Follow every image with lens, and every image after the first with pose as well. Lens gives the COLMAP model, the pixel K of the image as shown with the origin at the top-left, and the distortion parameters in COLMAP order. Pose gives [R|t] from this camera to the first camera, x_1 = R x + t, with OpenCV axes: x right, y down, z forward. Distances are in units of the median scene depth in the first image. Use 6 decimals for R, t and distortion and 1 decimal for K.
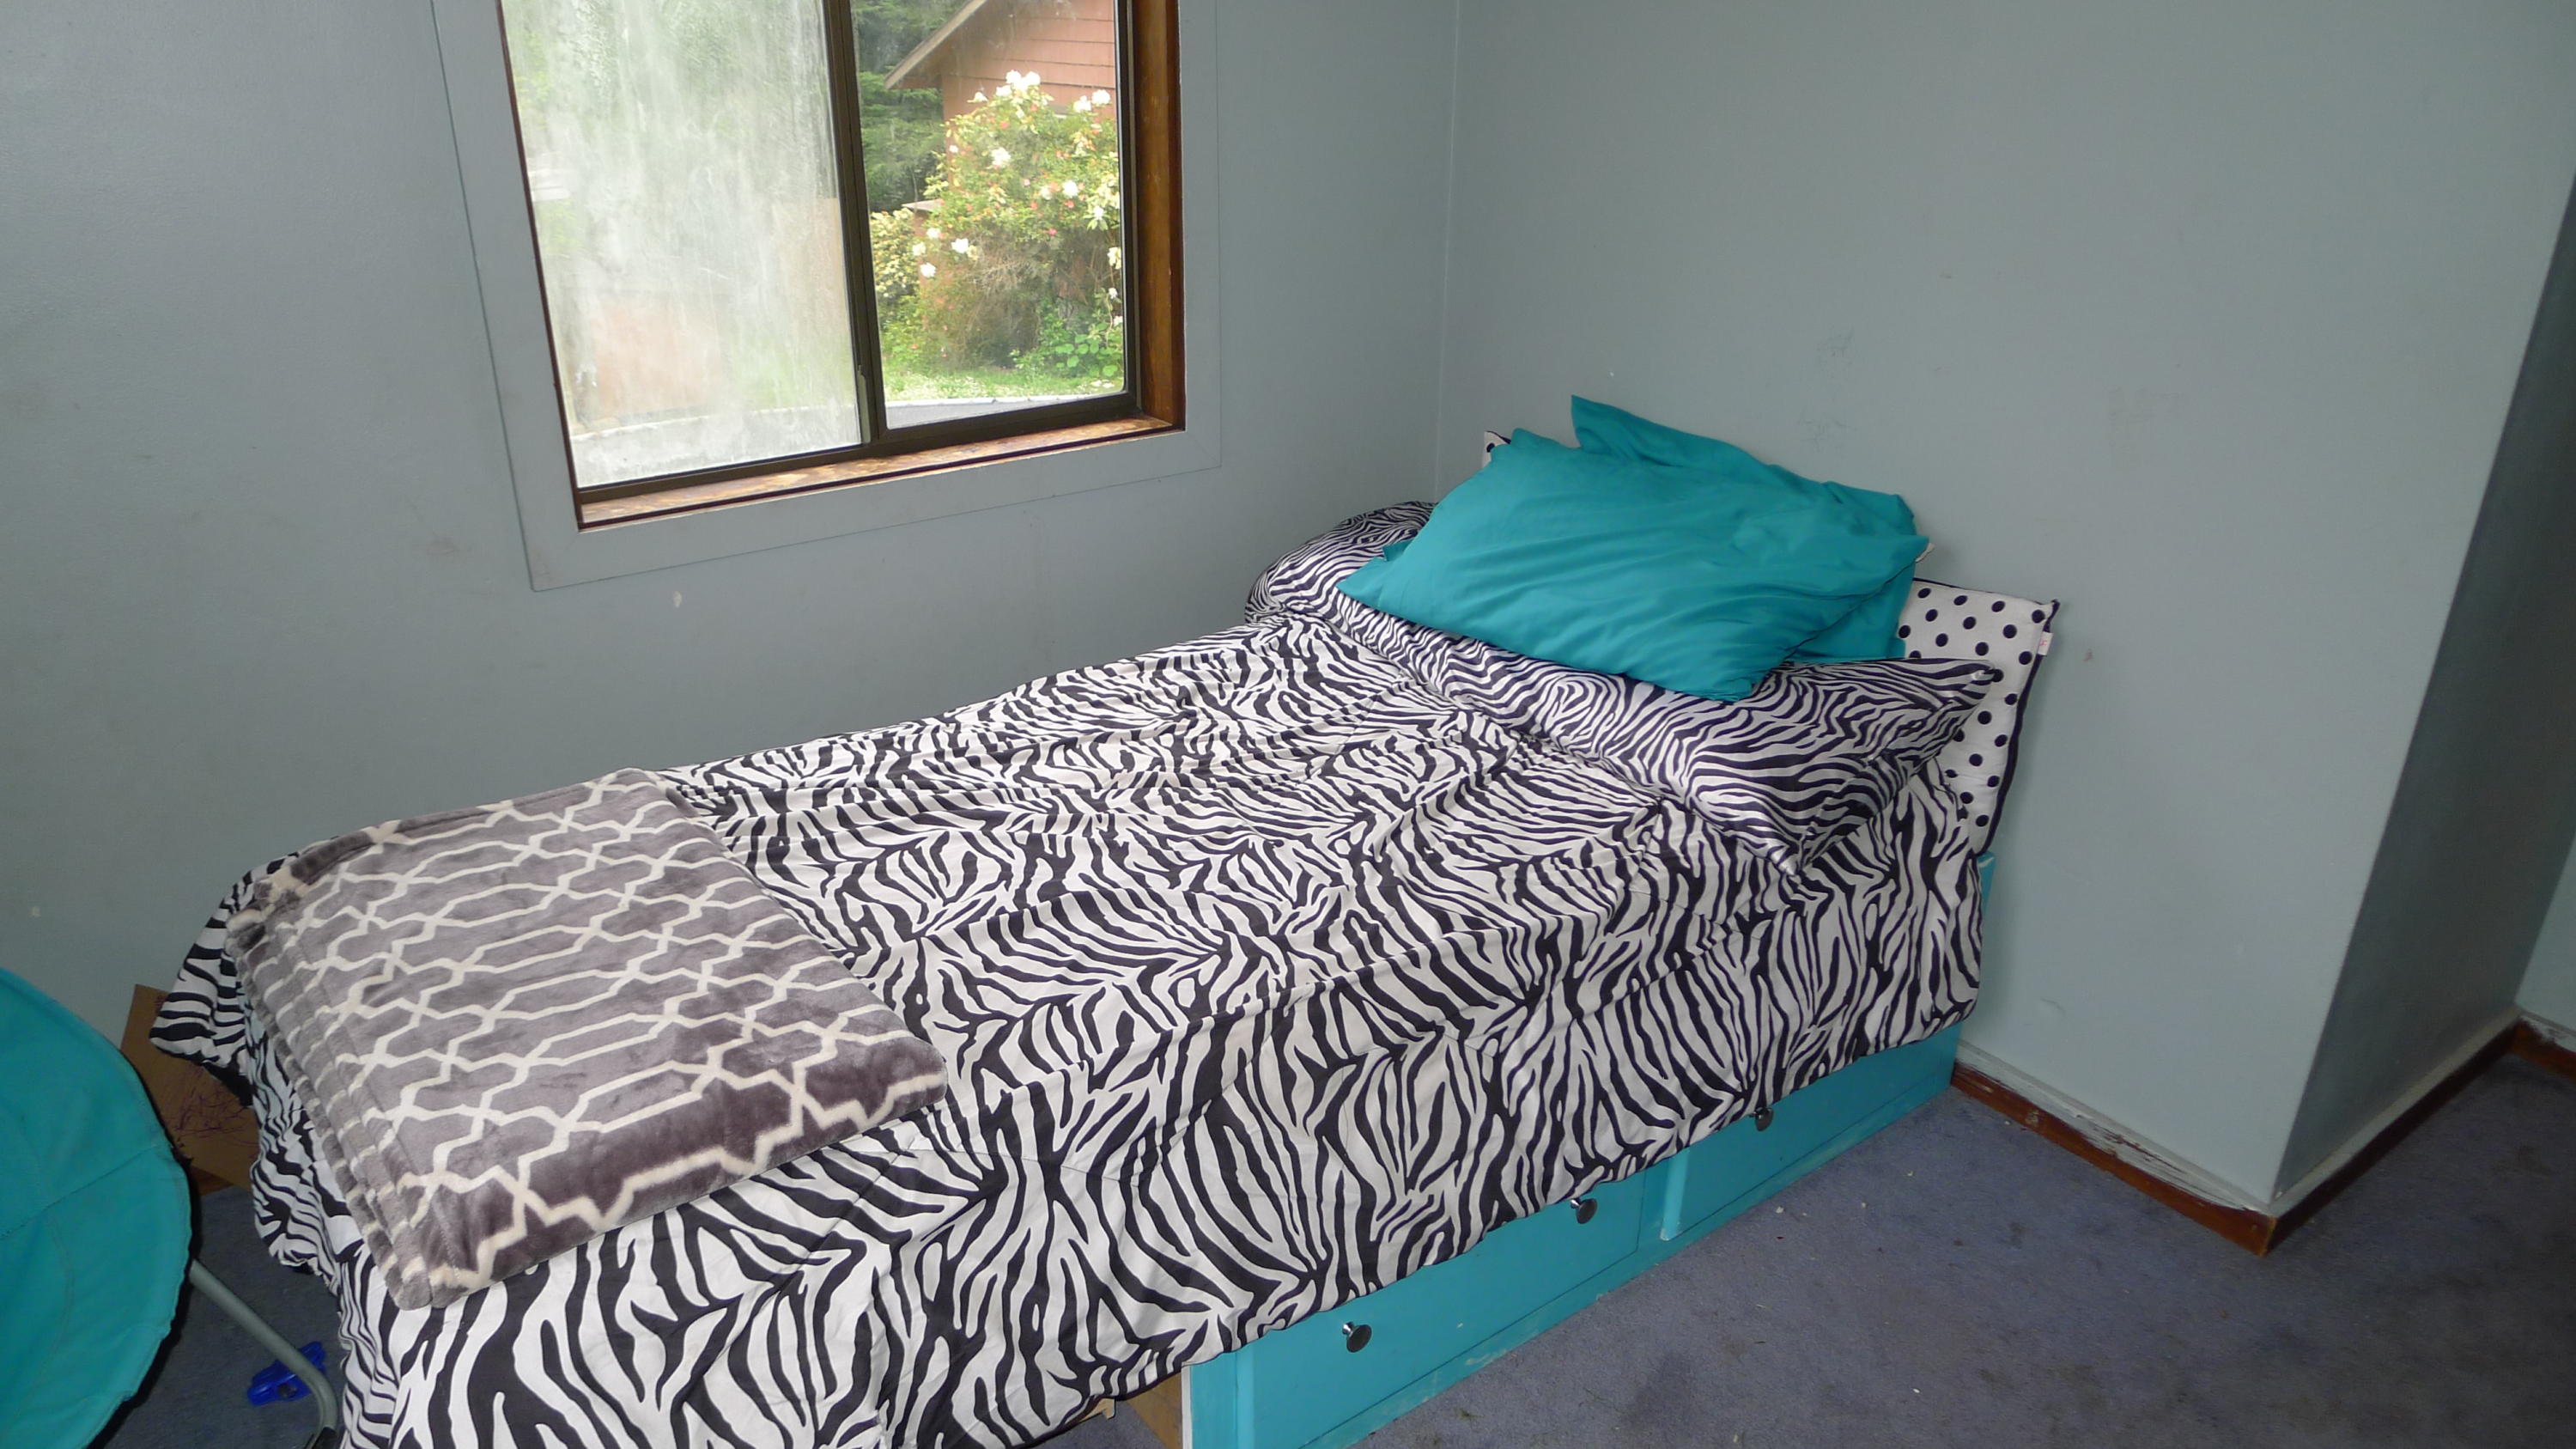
lens RADIAL K [[1719.3, 0, 1277.0], [0, 1719.3, 714.5], [0, 0, 1]] dist [-0.042117, -0.000042]
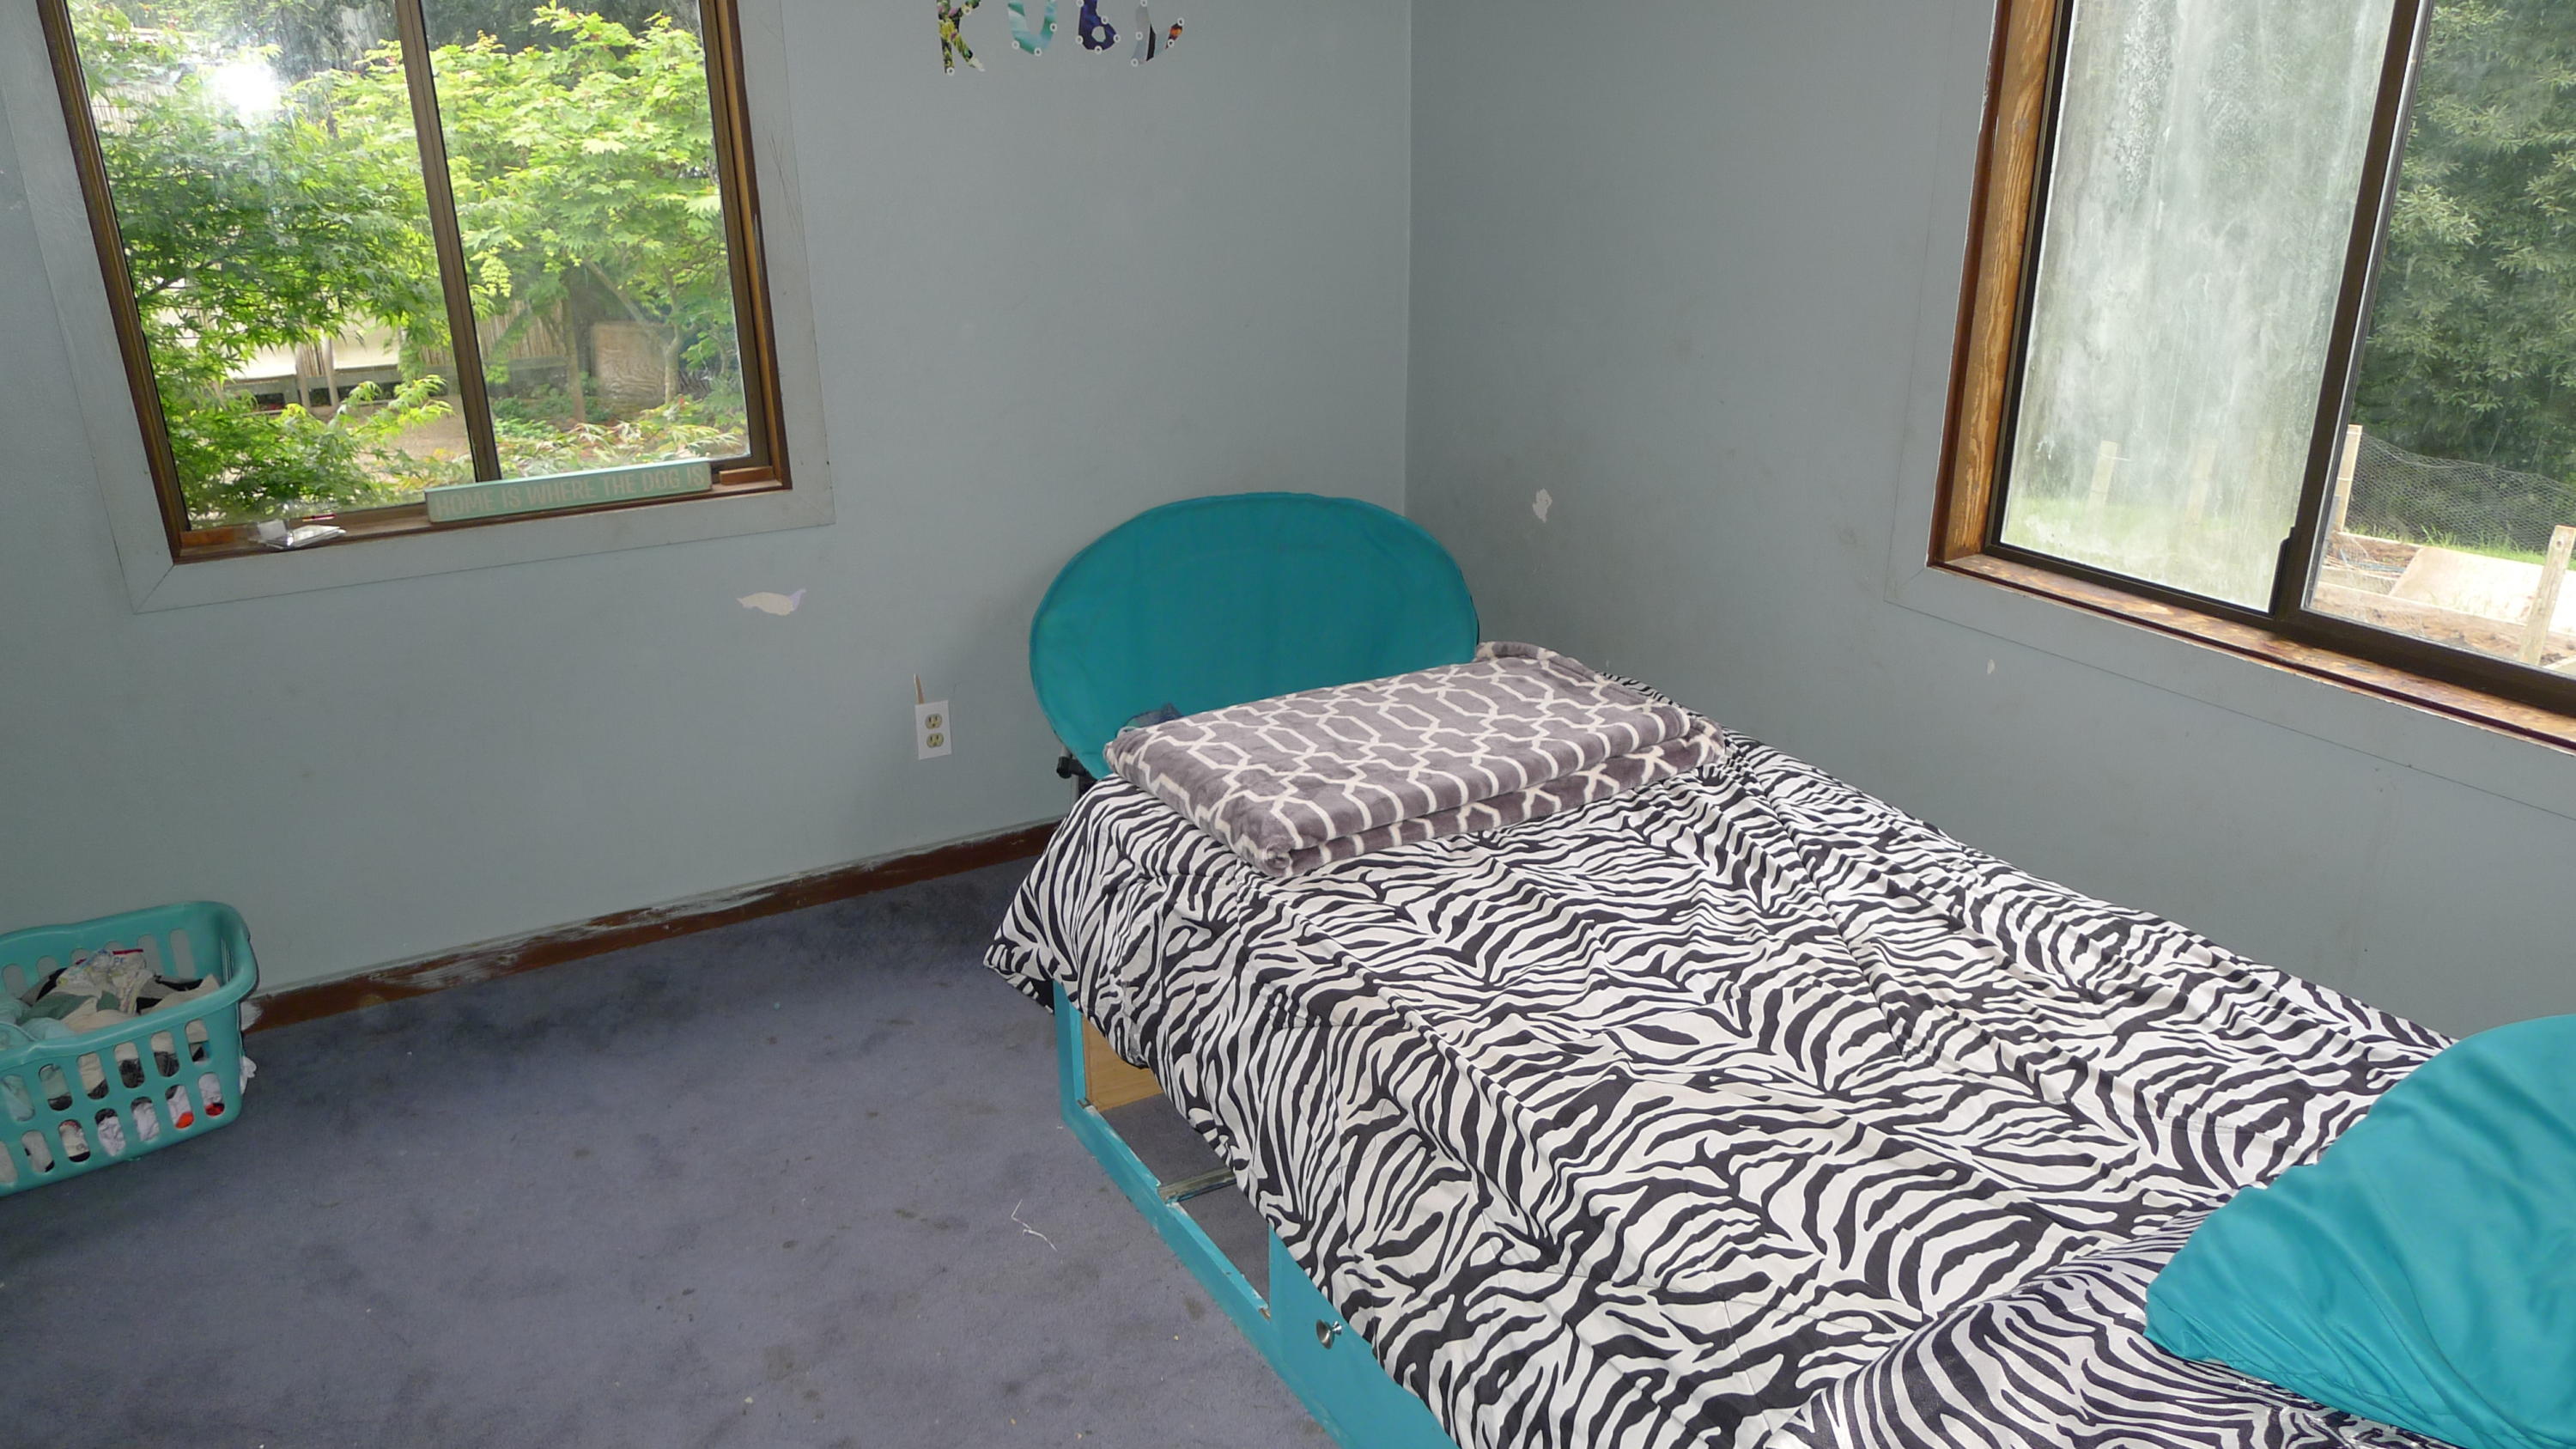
lens RADIAL K [[1719.3, 0, 1279.3], [0, 1719.3, 732.9], [0, 0, 1]] dist [-0.042117, -0.000042]
pose [[-0.102502, 0.348769, -0.931587, 0.699092], [-0.386060, 0.849163, 0.360389, -0.249468], [0.916761, 0.396589, 0.047604, 0.594350]]
